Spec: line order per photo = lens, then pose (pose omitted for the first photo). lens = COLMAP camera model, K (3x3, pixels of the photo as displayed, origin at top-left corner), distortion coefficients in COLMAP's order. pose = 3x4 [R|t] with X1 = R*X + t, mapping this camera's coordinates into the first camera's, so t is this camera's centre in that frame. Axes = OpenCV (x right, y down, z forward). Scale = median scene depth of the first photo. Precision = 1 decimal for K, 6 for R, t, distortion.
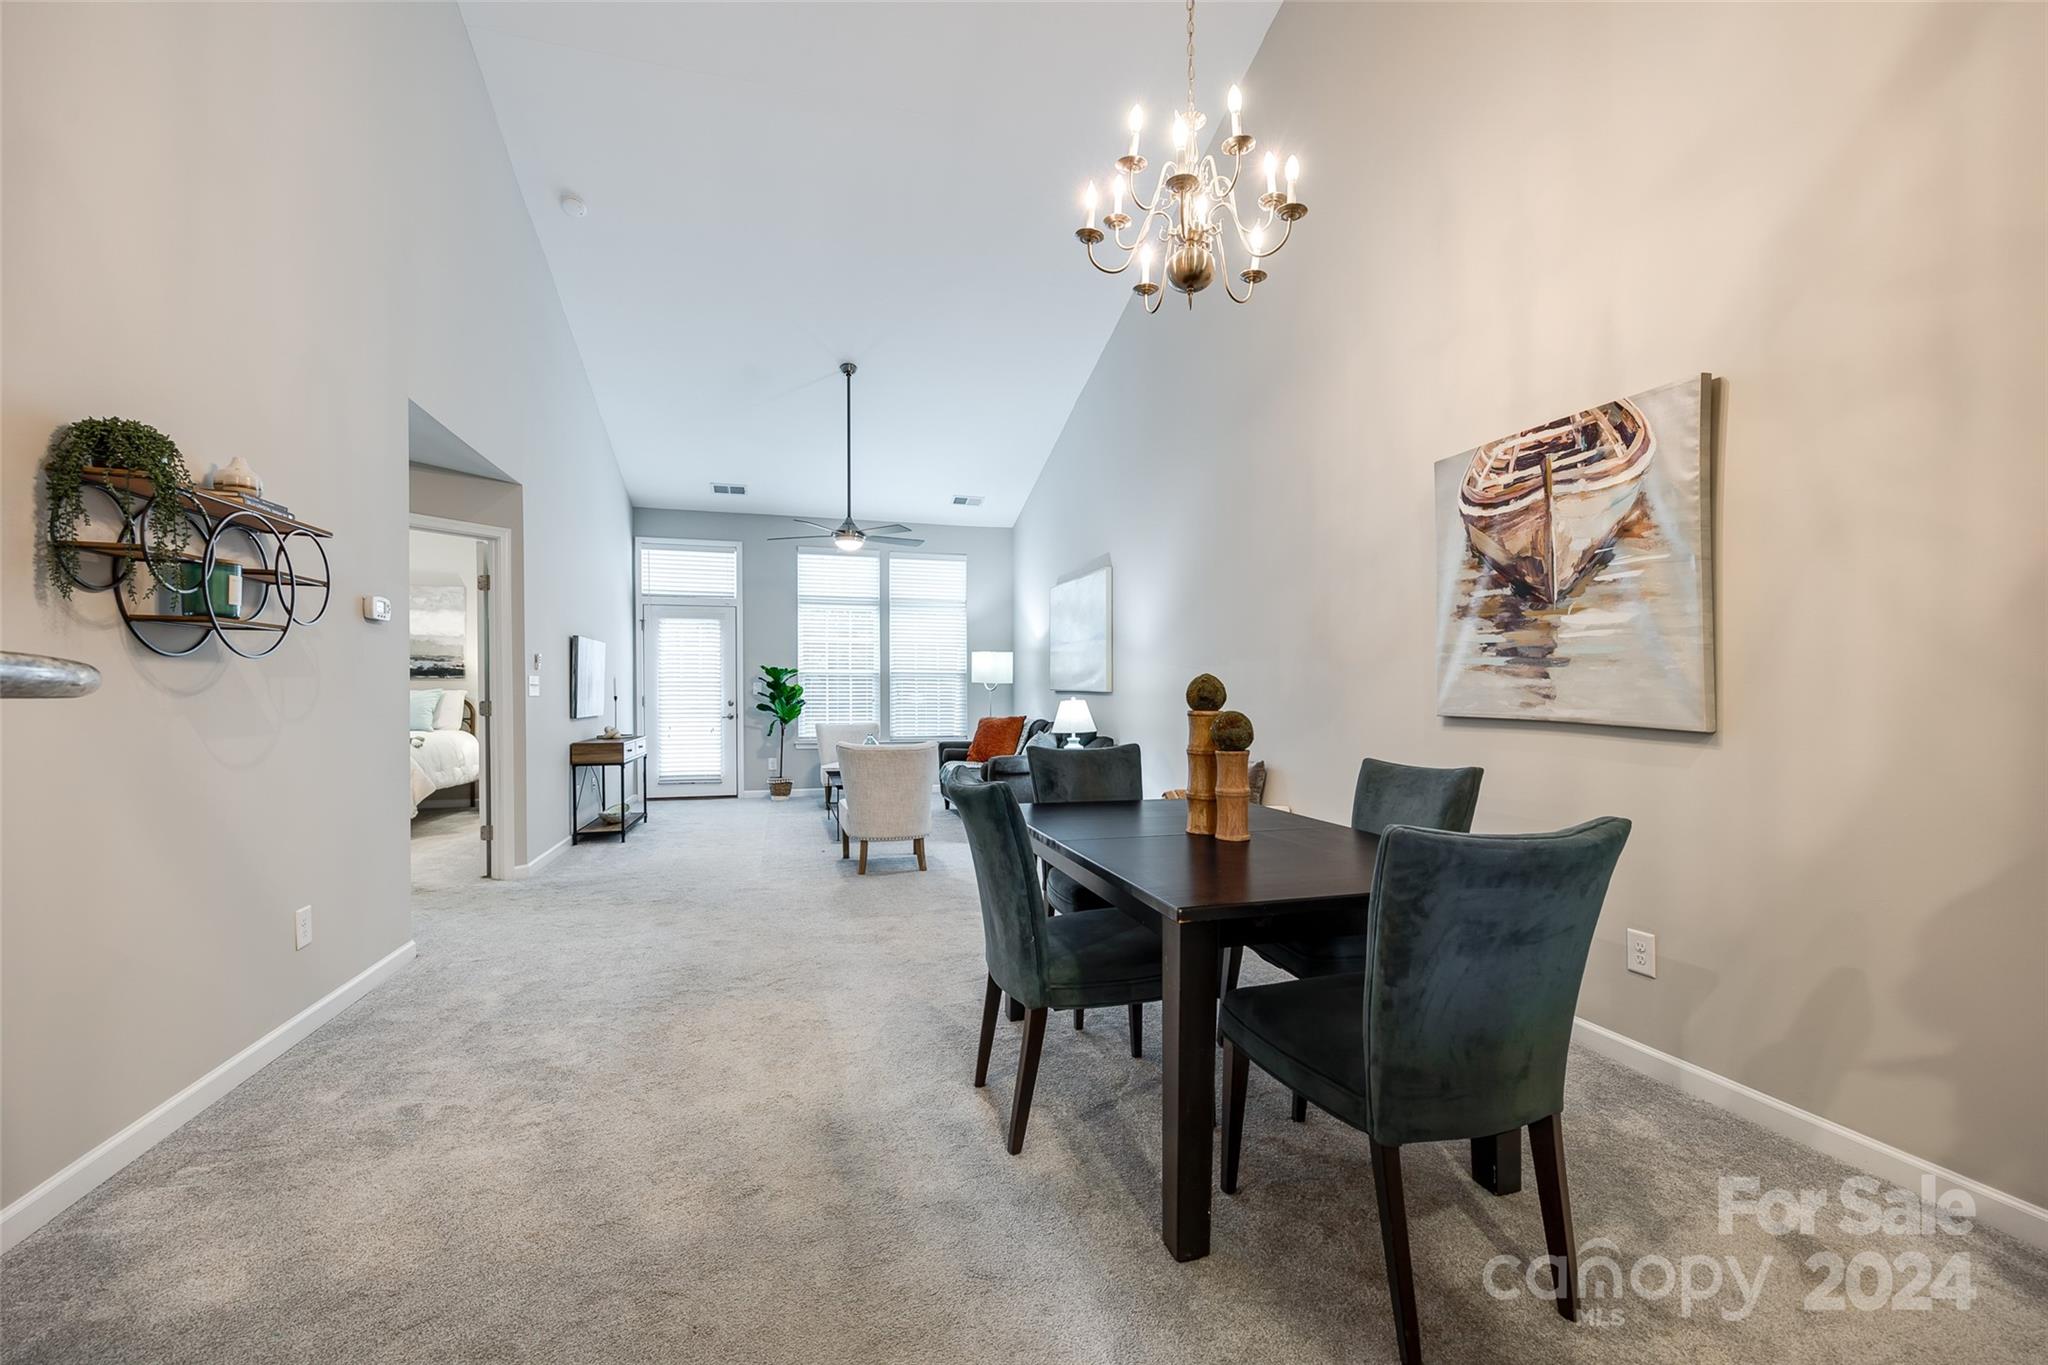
lens RADIAL K [[829.9, 0, 1019.5], [0, 829.9, 692.5], [0, 0, 1]] dist [-0.002089, -0.000342]
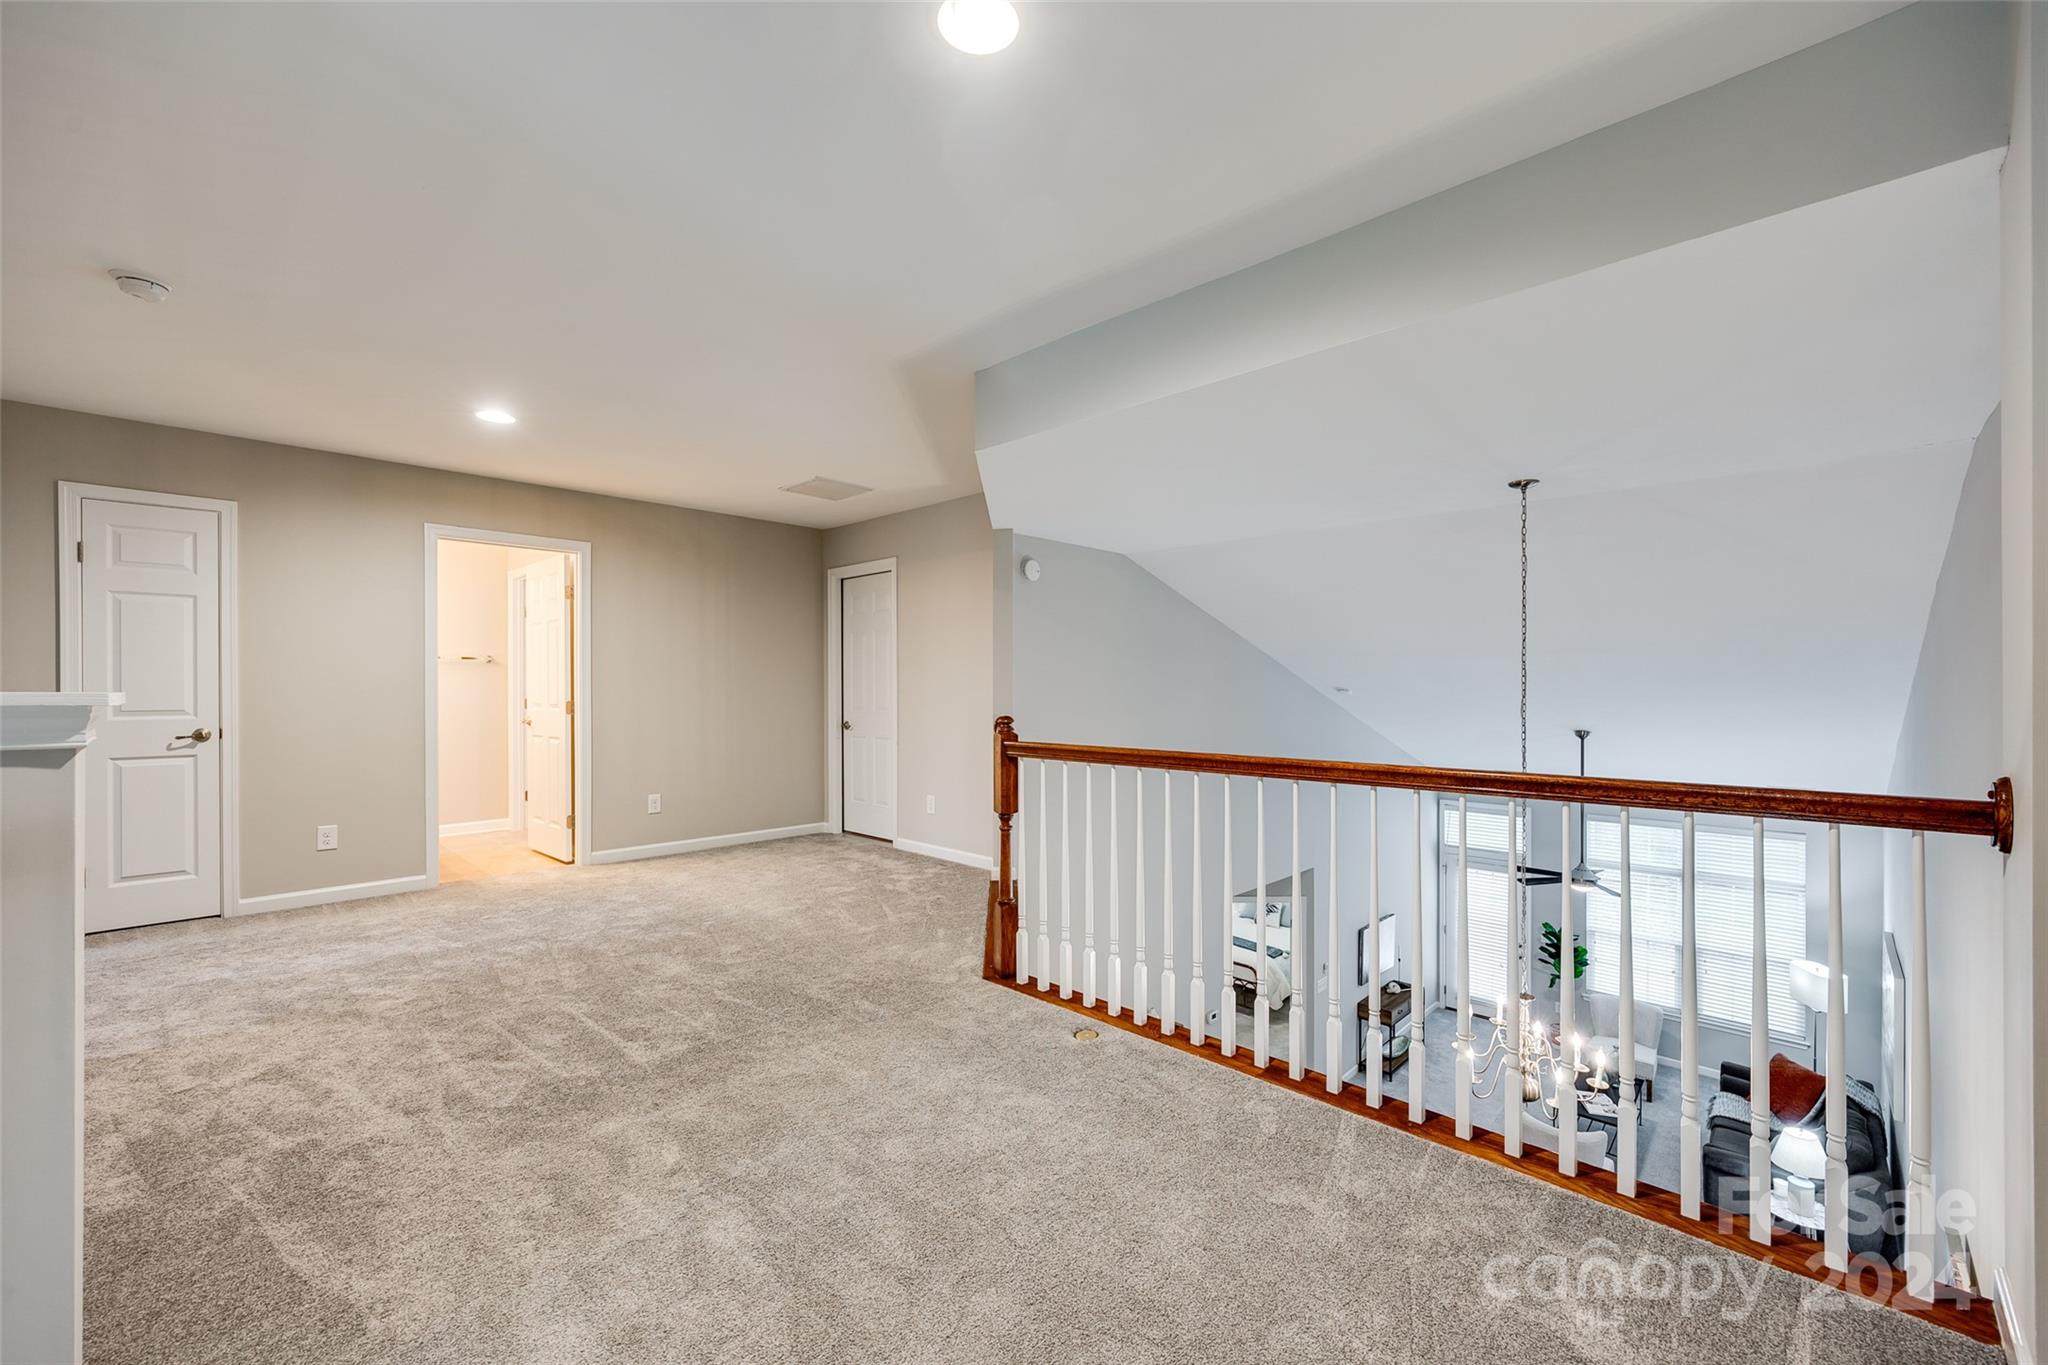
lens RADIAL K [[829.9, 0, 1027.7], [0, 829.9, 692.9], [0, 0, 1]] dist [-0.002089, -0.000342]
pose [[0.508525, 0.007788, -0.861012, 0.834401], [-0.005196, 0.999969, 0.005976, -0.967978], [0.861032, 0.001435, 0.508549, -0.506417]]
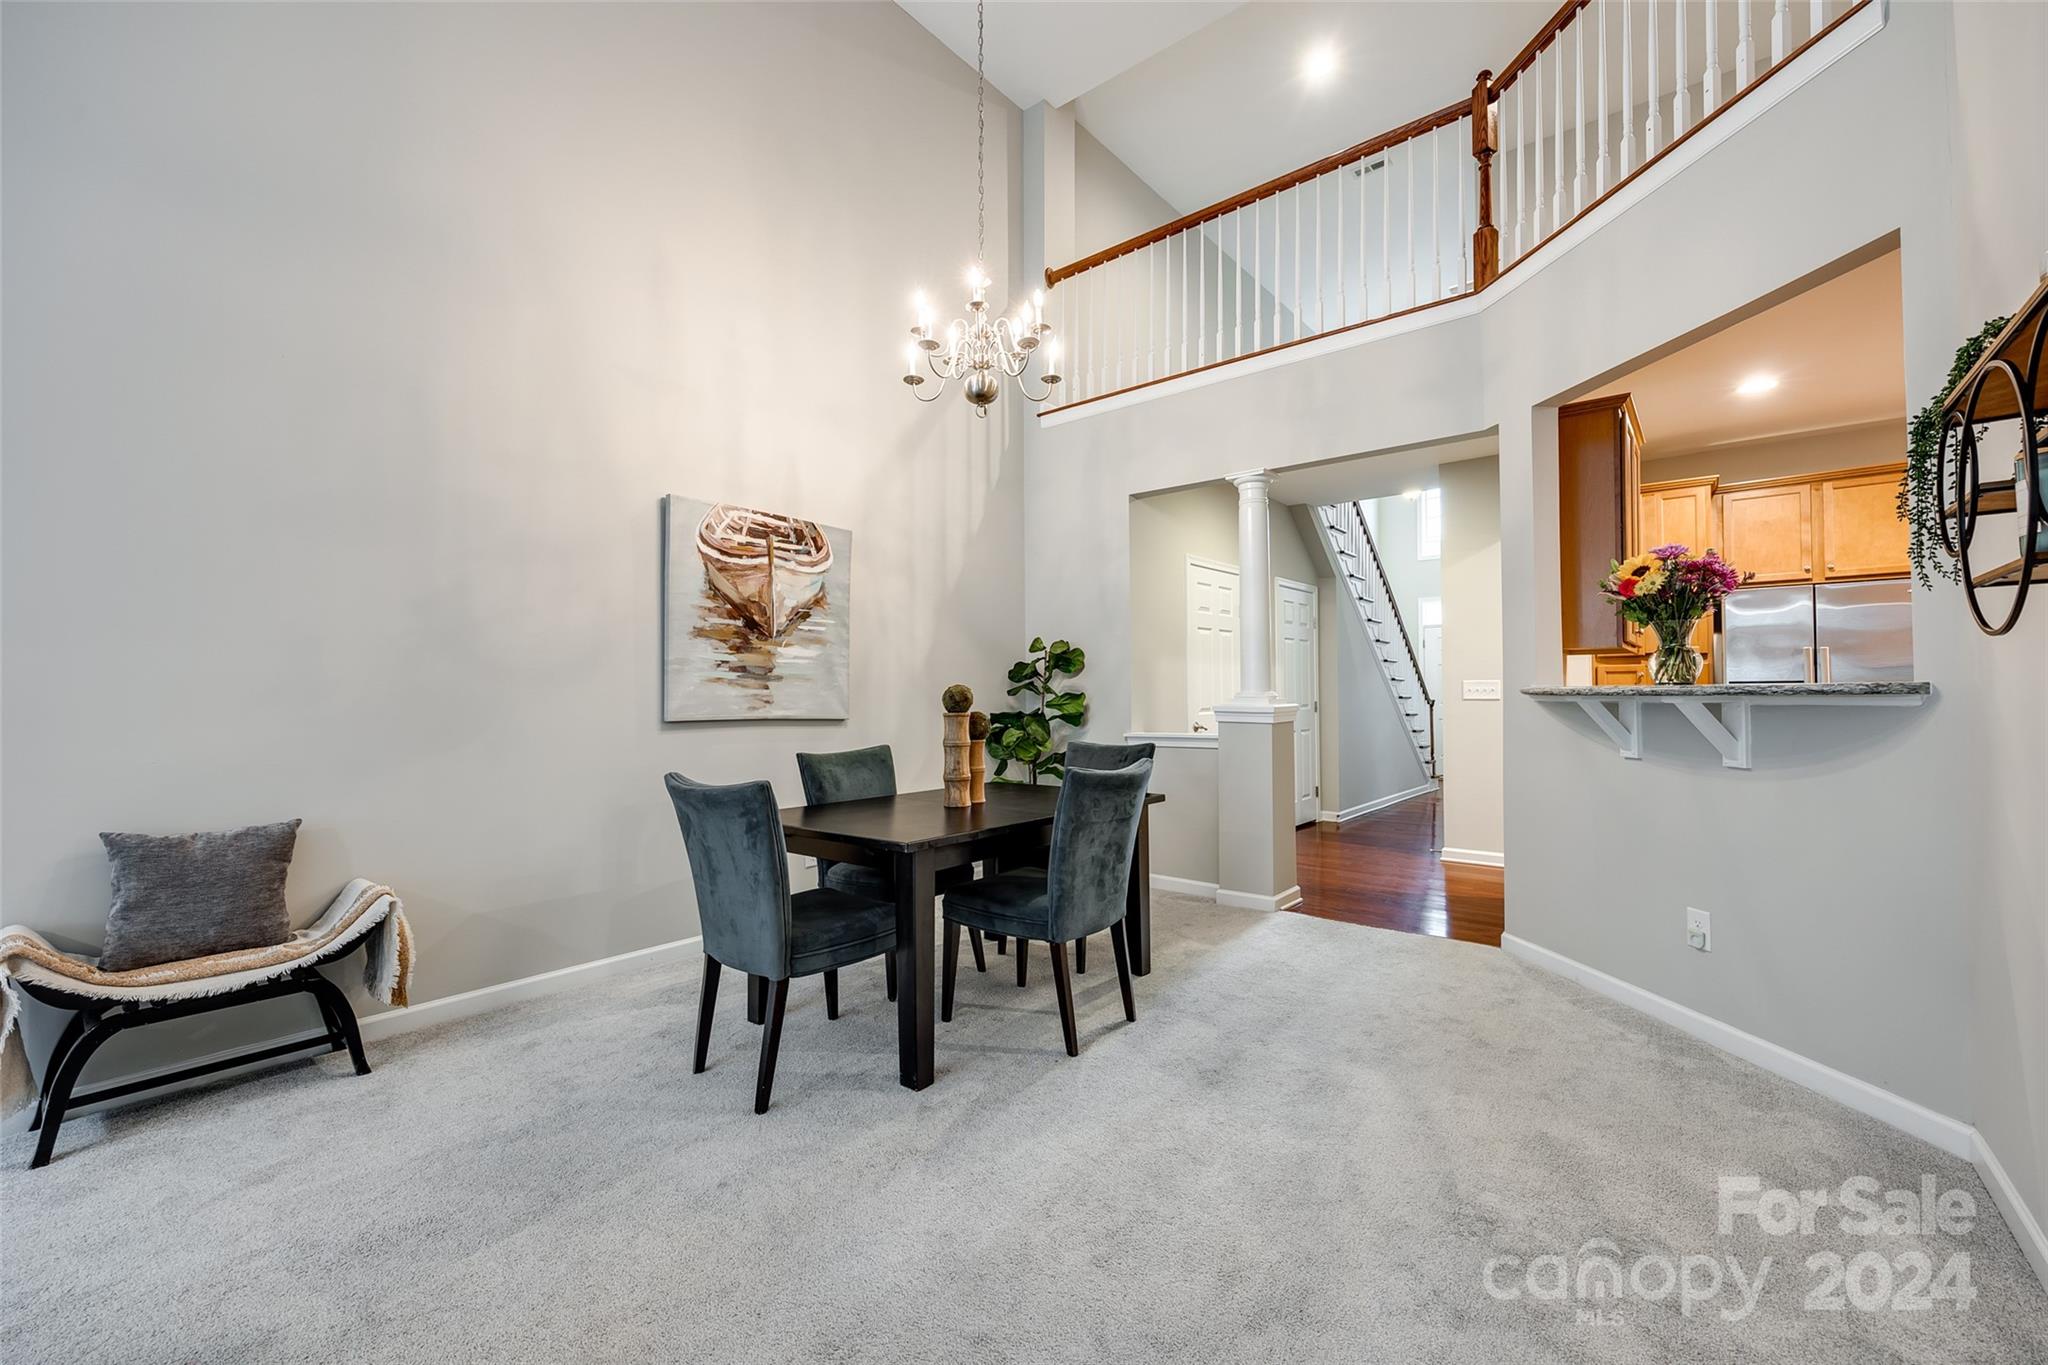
lens RADIAL K [[829.9, 0, 1023.0], [0, 829.9, 685.5], [0, 0, 1]] dist [-0.002089, -0.000342]
pose [[-0.571546, 0.016869, 0.820397, -0.706093], [0.012115, 0.999853, -0.012119, -0.000768], [-0.820481, 0.003013, -0.571667, 1.292599]]
